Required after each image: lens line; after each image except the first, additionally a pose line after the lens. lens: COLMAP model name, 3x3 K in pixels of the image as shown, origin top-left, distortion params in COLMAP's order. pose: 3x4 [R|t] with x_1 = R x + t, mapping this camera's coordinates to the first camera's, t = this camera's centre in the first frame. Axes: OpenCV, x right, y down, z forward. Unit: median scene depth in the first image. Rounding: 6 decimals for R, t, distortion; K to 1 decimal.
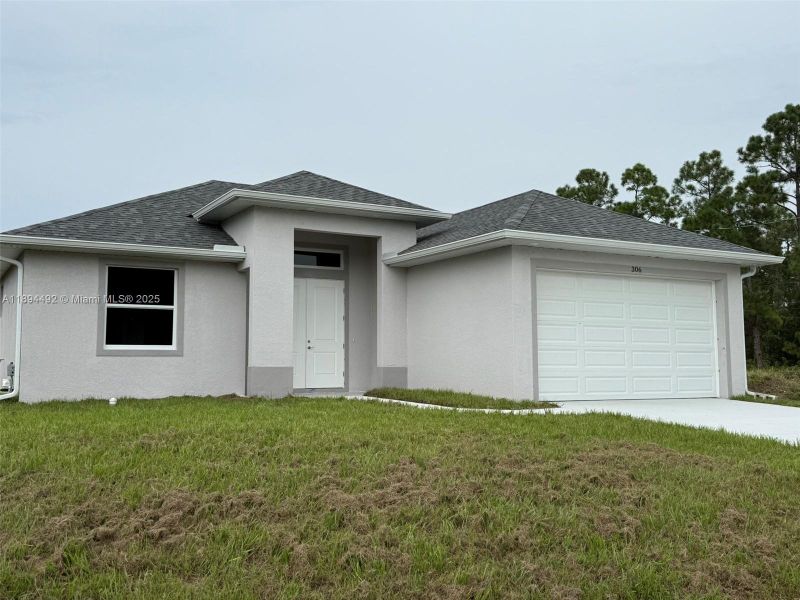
lens RADIAL K [[800.5, 0, 389.2], [0, 800.5, 300.1], [0, 0, 1]] dist [0.219078, -0.662986]
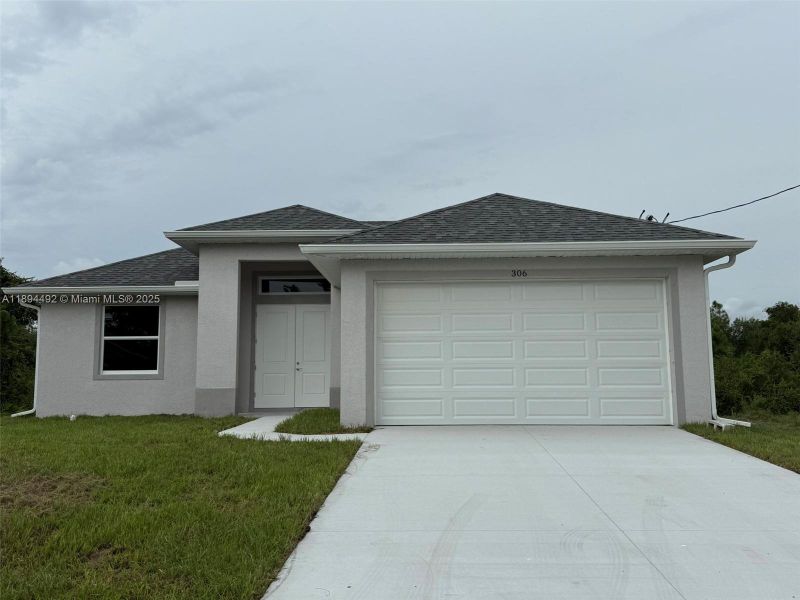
lens RADIAL K [[733.8, 0, 400.0], [0, 733.8, 300.0], [0, 0, 1]] dist [0.158679, -0.381034]
pose [[0.861657, -0.062891, -0.503578, 0.563796], [0.048493, 0.997954, -0.041658, 0.016435], [0.505168, 0.011475, 0.862945, 0.247048]]
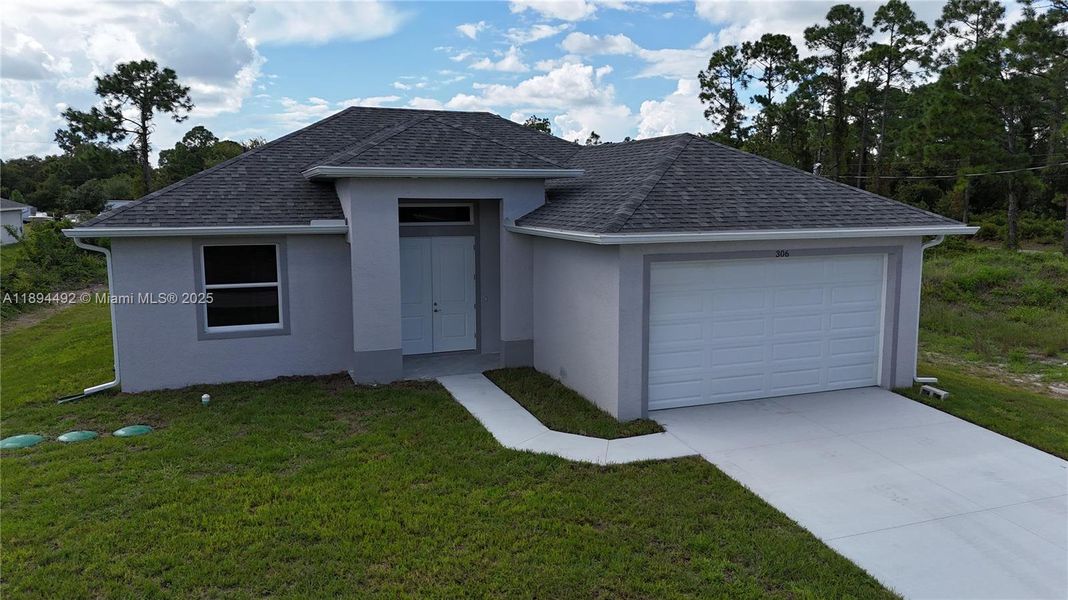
lens RADIAL K [[784.6, 0, 534.0], [0, 784.6, 300.0], [0, 0, 1]] dist [0.070454, -0.097691]
pose [[0.990416, 0.019814, -0.136689, 0.153462], [0.010631, 0.975785, 0.218473, -0.167375], [0.137708, -0.217832, 0.966222, 0.142774]]
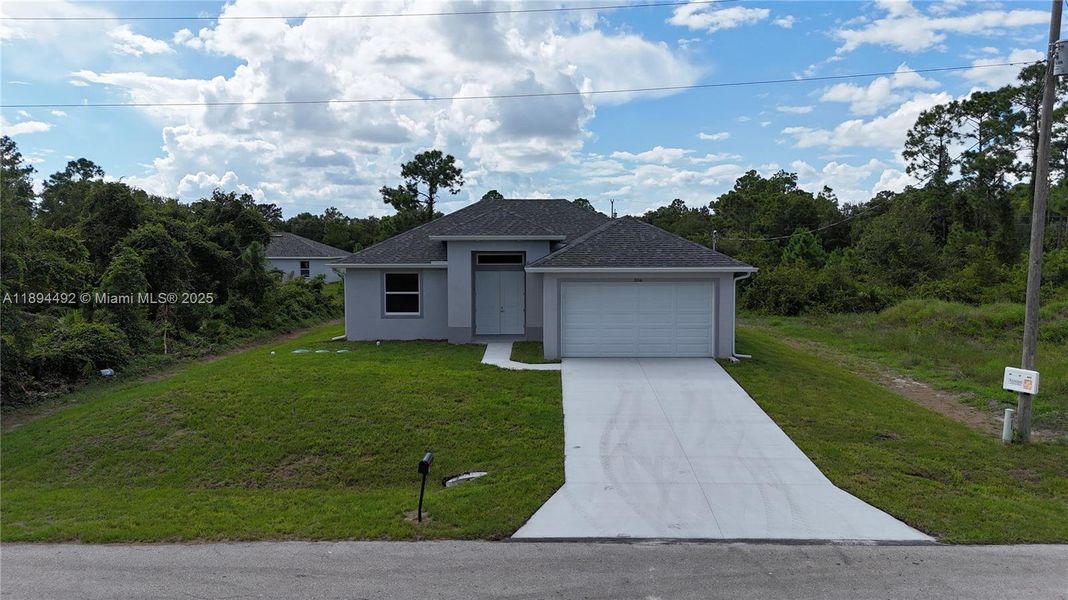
lens RADIAL K [[784.6, 0, 534.0], [0, 784.6, 300.0], [0, 0, 1]] dist [0.070454, -0.097691]
pose [[0.873436, 0.035400, -0.485650, 0.857030], [0.041574, 0.988291, 0.146809, -0.230662], [0.485160, -0.148419, 0.861738, -0.461592]]
